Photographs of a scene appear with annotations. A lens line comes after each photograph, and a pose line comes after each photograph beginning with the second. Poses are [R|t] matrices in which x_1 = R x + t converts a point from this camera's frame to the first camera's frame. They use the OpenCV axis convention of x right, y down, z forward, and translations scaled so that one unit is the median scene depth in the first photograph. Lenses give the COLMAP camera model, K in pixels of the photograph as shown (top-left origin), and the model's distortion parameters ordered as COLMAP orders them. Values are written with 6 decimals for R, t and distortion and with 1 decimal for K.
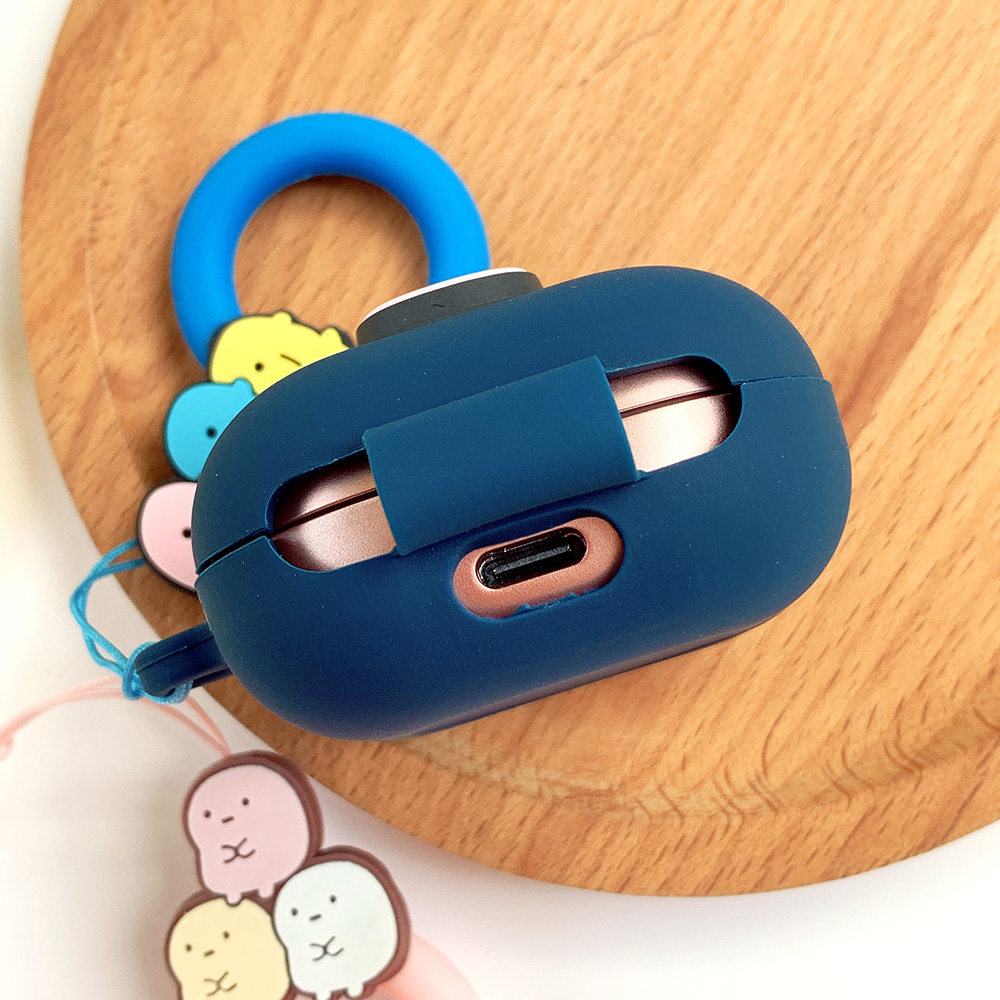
lens RADIAL K [[1597.1, 0, 500.0], [0, 1597.1, 500.0], [0, 0, 1]] dist [0.223938, -1.013638]
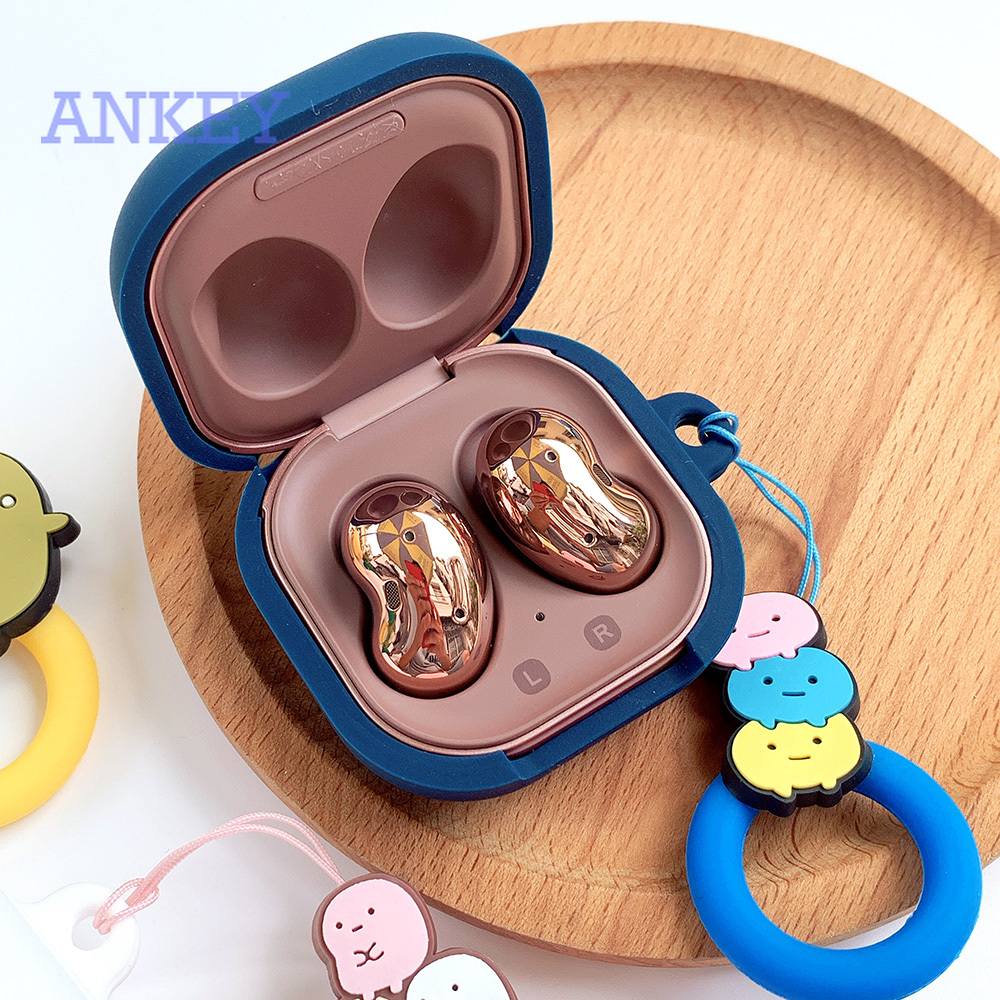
lens RADIAL K [[1597.1, 0, 500.0], [0, 1597.1, 500.0], [0, 0, 1]] dist [0.223938, -1.013638]
pose [[0.989658, -0.068864, 0.125832, -0.183860], [0.104250, 0.947850, -0.301186, 0.255202], [-0.098529, 0.311189, 0.945227, -0.192067]]
